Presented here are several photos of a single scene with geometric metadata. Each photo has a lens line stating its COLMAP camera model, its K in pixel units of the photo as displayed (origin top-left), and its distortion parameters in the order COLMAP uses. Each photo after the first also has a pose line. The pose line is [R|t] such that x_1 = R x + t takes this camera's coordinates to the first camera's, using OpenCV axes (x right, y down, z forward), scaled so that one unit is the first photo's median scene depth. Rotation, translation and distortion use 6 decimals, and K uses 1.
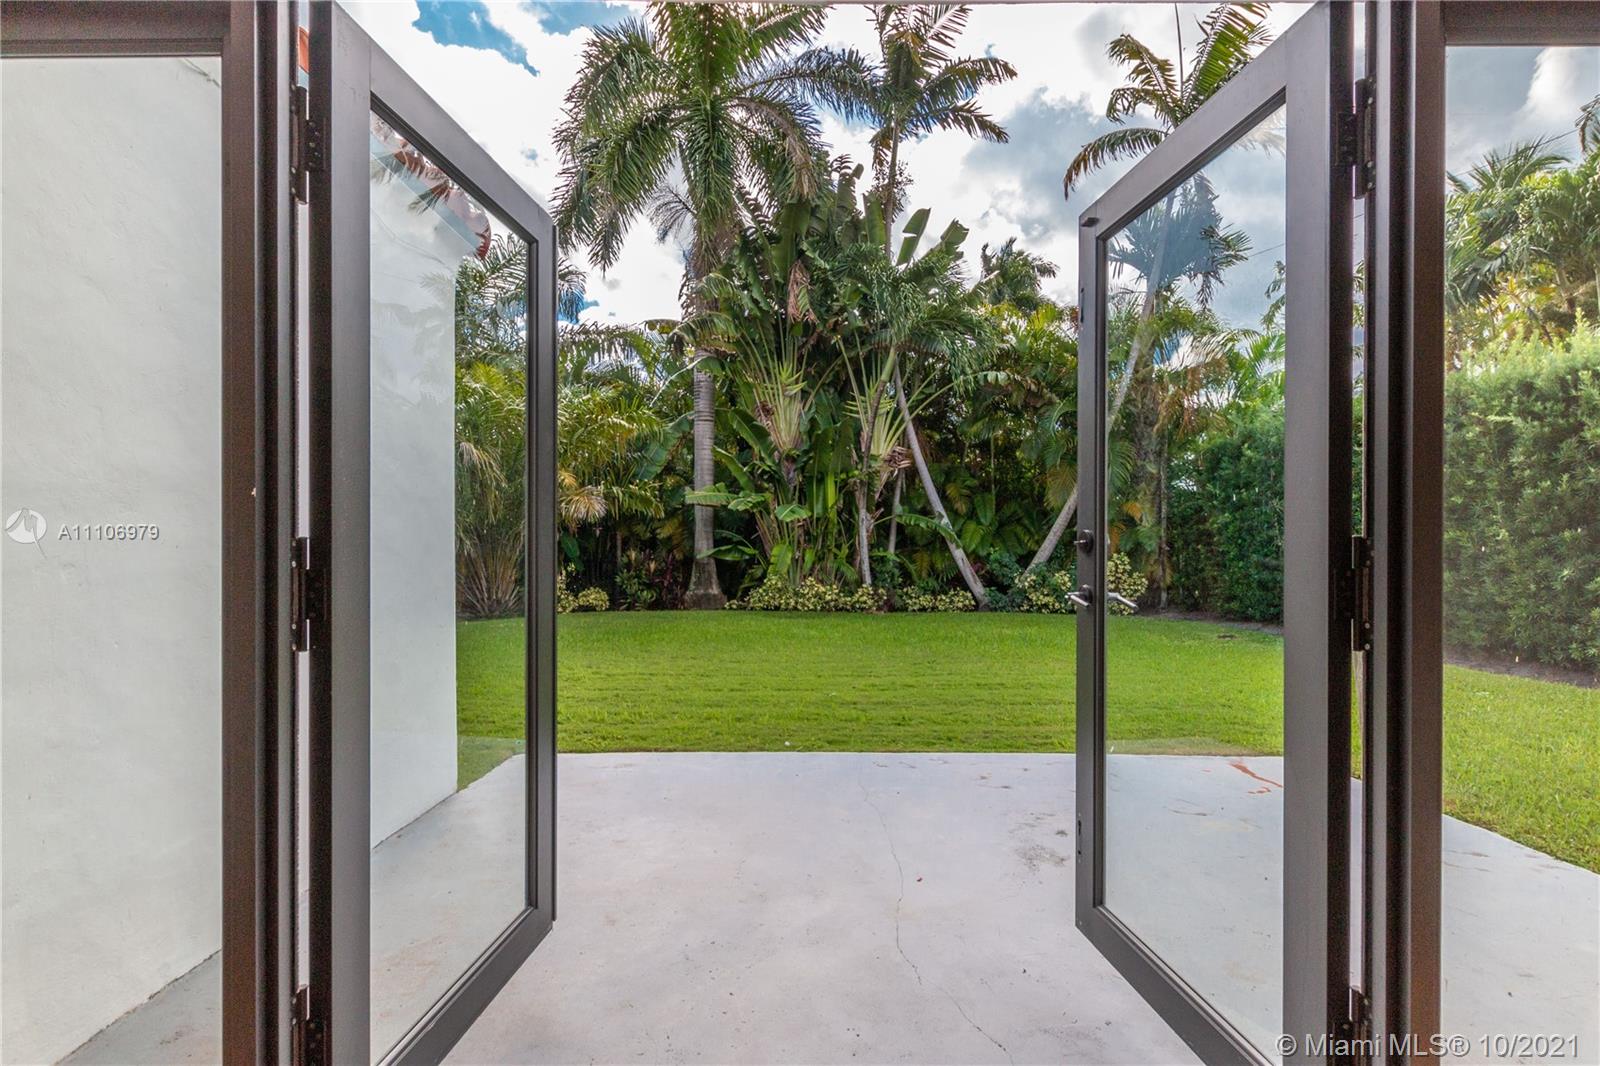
lens RADIAL K [[752.0, 0, 777.9], [0, 752.0, 542.3], [0, 0, 1]] dist [0.000501, 0.000030]
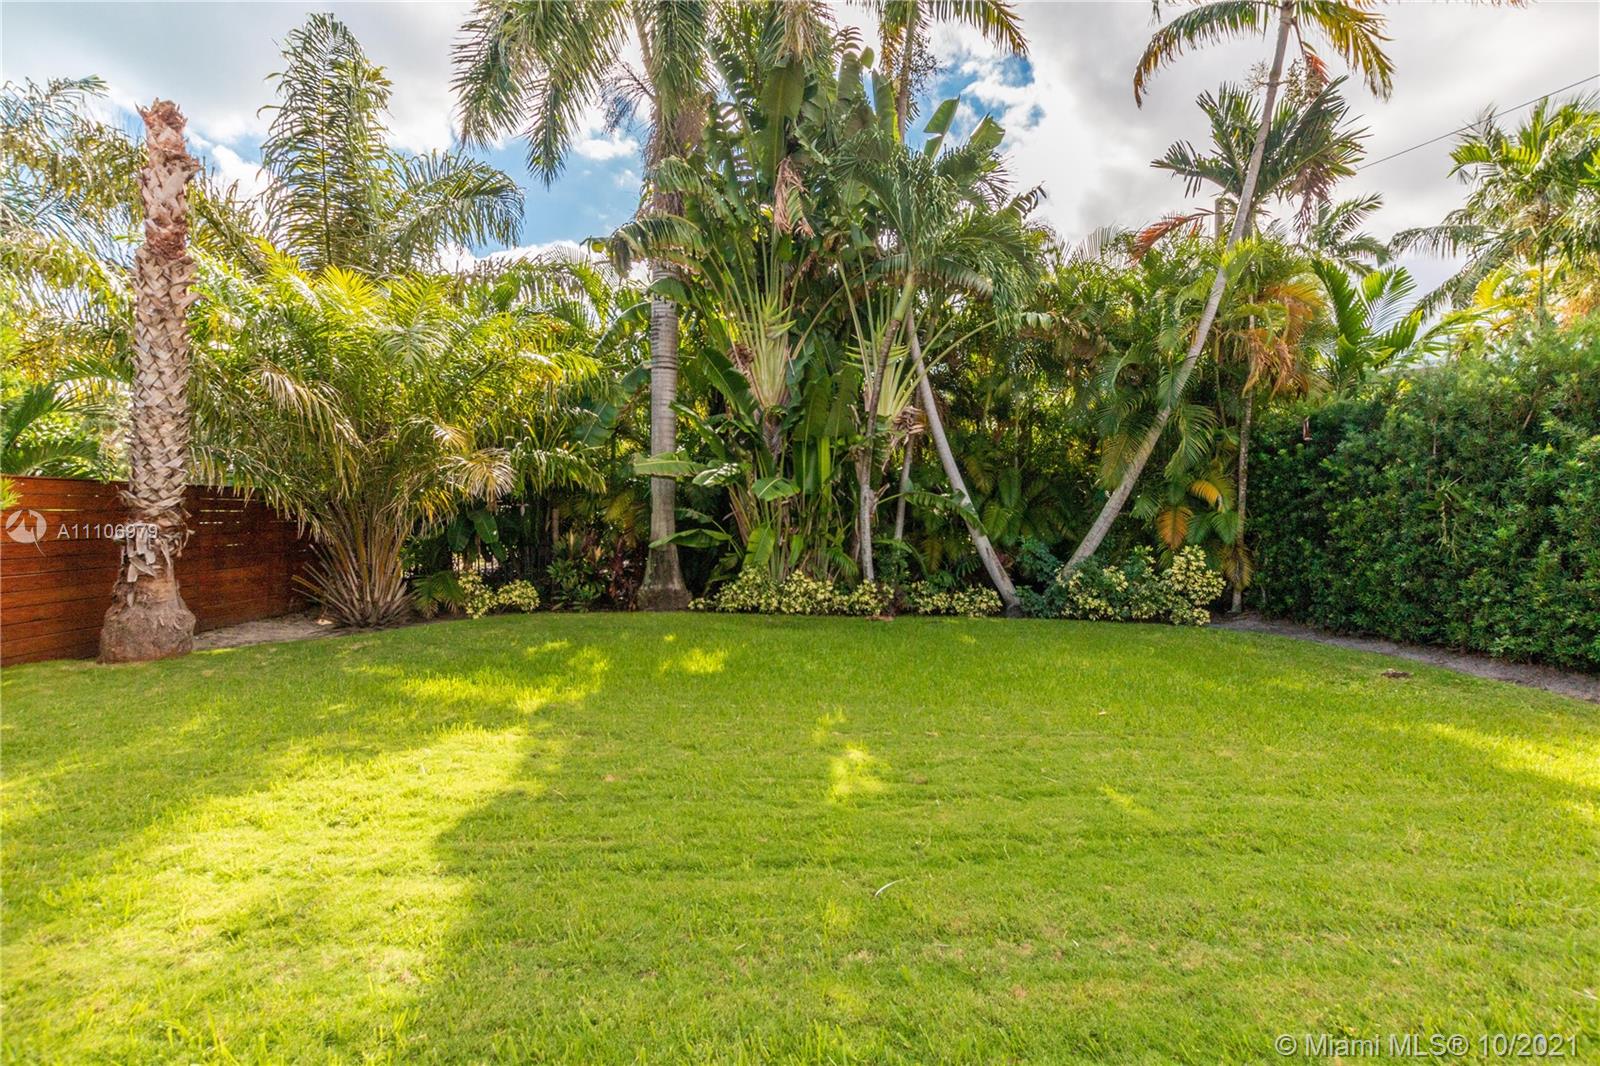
lens RADIAL K [[767.5, 0, 798.0], [0, 767.5, 542.2], [0, 0, 1]] dist [0.001077, 0.000183]
pose [[0.998378, 0.010495, 0.055949, -0.002144], [-0.012316, 0.999402, 0.032312, -0.009269], [-0.055577, -0.032948, 0.997911, 0.195913]]
